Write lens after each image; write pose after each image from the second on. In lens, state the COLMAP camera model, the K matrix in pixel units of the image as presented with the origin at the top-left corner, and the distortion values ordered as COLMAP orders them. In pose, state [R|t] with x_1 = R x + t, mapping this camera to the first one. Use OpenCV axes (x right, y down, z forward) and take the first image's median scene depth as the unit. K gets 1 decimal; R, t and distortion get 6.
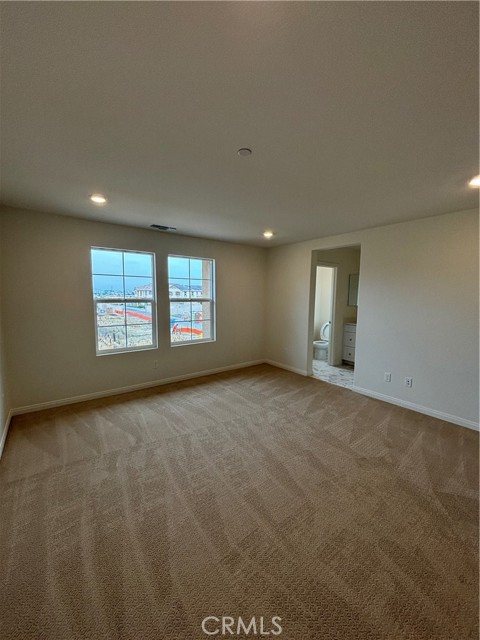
lens RADIAL K [[256.5, 0, 240.0], [0, 256.5, 320.0], [0, 0, 1]] dist [0.000861, 0.000038]
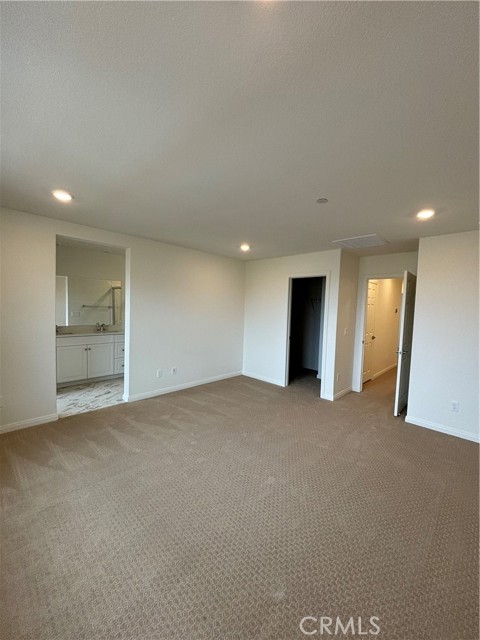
lens RADIAL K [[256.5, 0, 240.0], [0, 256.5, 320.0], [0, 0, 1]] dist [0.000861, 0.000038]
pose [[-0.131557, -0.074415, 0.988512, -0.565488], [0.072136, 0.993816, 0.084414, -0.081555], [-0.988681, 0.082413, -0.125375, 0.729143]]
